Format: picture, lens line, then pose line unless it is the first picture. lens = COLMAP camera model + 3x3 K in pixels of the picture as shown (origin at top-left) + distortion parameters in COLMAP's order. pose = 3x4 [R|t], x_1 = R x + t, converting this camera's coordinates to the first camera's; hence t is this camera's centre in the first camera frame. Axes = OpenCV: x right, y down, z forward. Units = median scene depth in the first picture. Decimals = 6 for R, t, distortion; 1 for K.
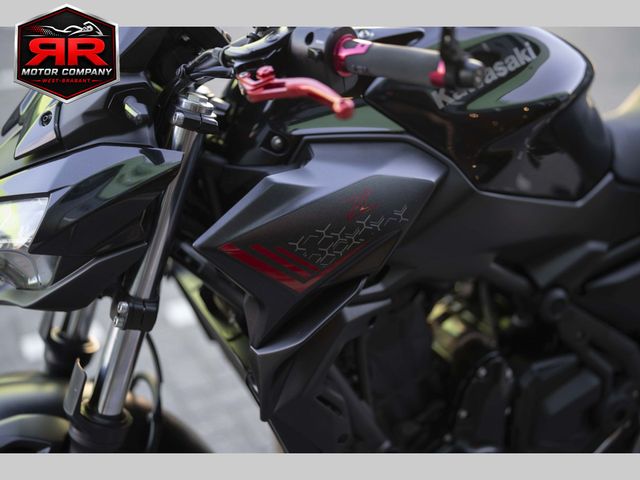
lens RADIAL K [[833.4, 0, 320.0], [0, 833.4, 240.0], [0, 0, 1]] dist [-0.127939, 0.950292]
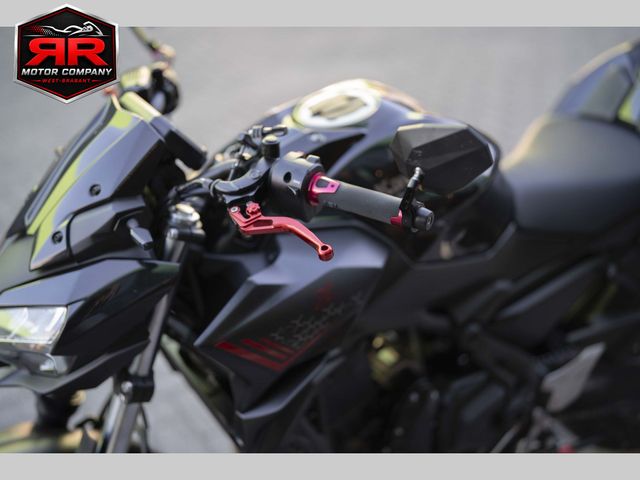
lens RADIAL K [[833.4, 0, 320.0], [0, 833.4, 240.0], [0, 0, 1]] dist [-0.127939, 0.950292]
pose [[0.990069, -0.039028, 0.135057, -0.120101], [0.025746, 0.994782, 0.098723, -0.243085], [-0.138205, -0.094266, 0.985907, -0.191218]]
